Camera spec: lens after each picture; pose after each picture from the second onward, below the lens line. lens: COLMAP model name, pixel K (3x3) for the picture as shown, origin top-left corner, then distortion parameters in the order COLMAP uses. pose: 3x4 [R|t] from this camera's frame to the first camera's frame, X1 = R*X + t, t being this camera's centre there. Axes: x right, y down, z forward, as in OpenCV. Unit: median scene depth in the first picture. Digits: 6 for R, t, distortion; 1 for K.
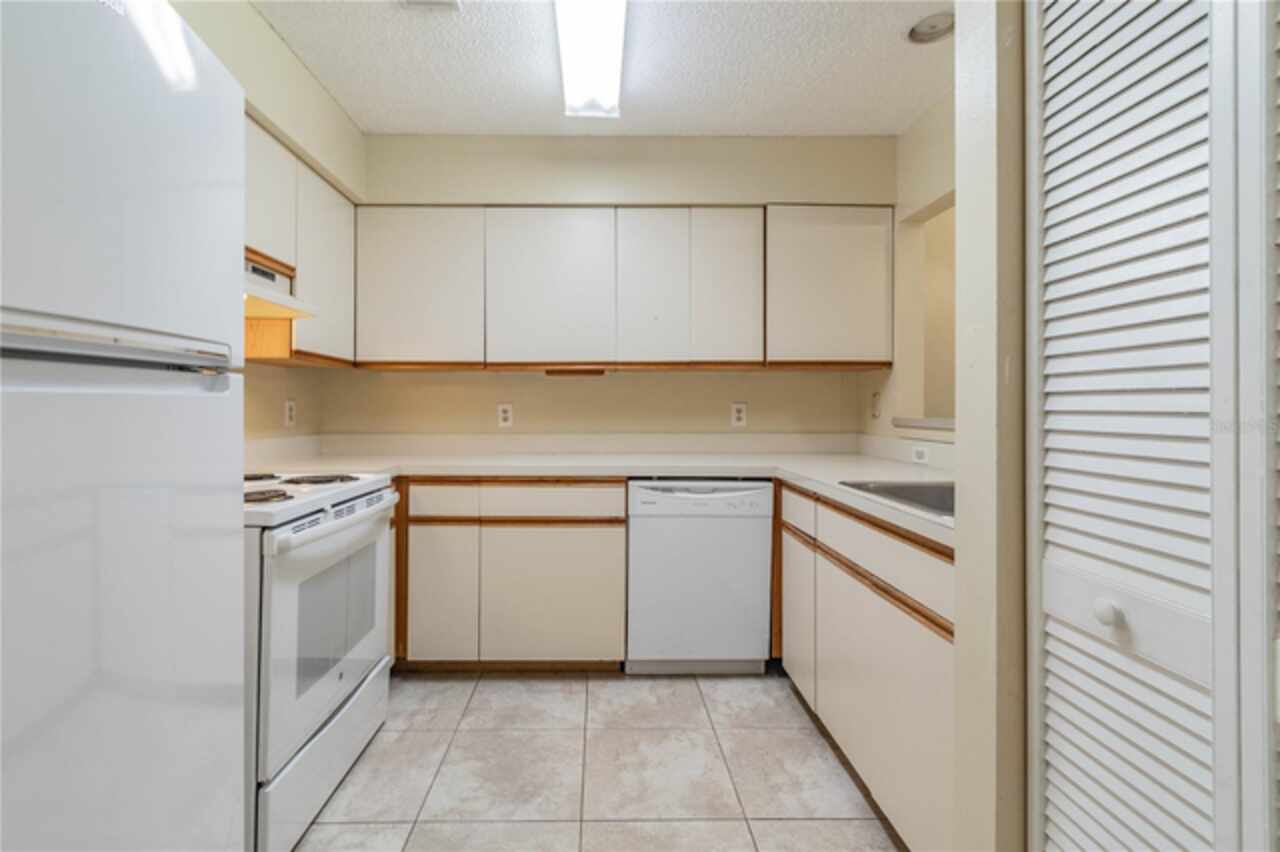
lens RADIAL K [[575.8, 0, 613.5], [0, 575.8, 404.9], [0, 0, 1]] dist [0.001250, -0.000328]
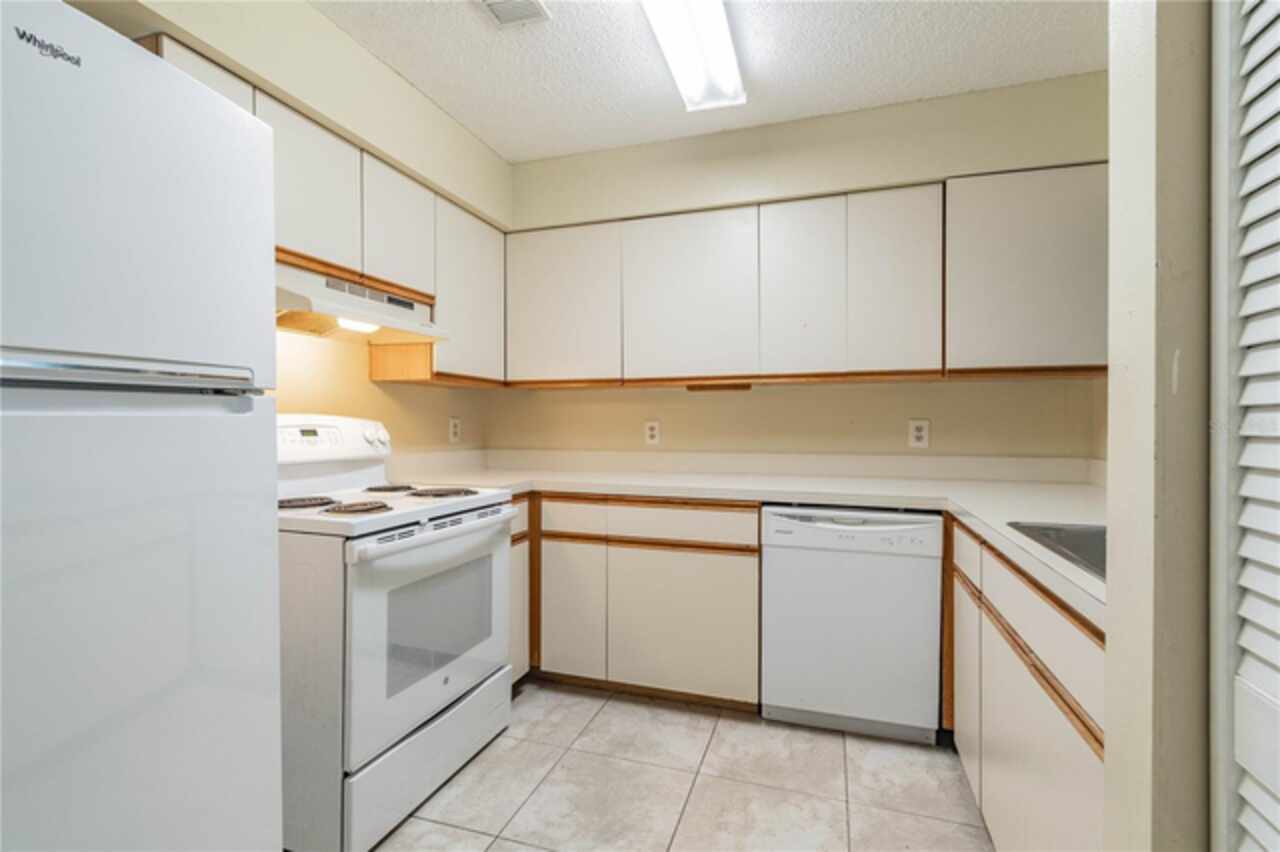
lens RADIAL K [[574.0, 0, 640.0], [0, 574.0, 426.0], [0, 0, 1]] dist [0.001617, 0.000050]
pose [[0.945418, 0.001751, -0.325856, 0.145181], [0.001402, 0.999954, 0.009442, -0.003102], [0.325858, -0.009384, 0.945372, 0.091061]]
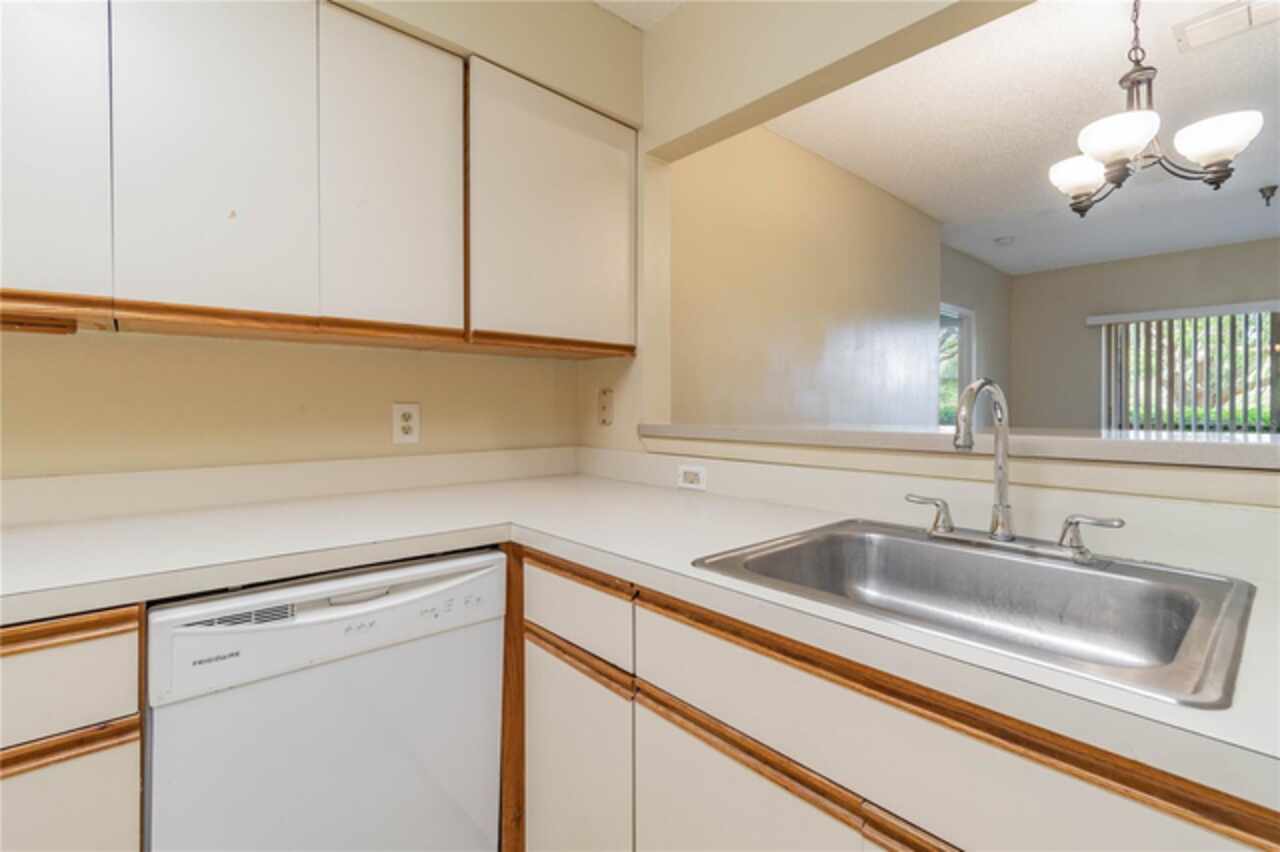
lens RADIAL K [[598.0, 0, 660.4], [0, 598.0, 411.7], [0, 0, 1]] dist [0.000717, -0.000066]
pose [[0.759153, -0.005717, 0.650887, 0.027041], [-0.001937, 0.999937, 0.011042, -0.002414], [-0.650909, -0.009643, 0.759095, 0.520216]]
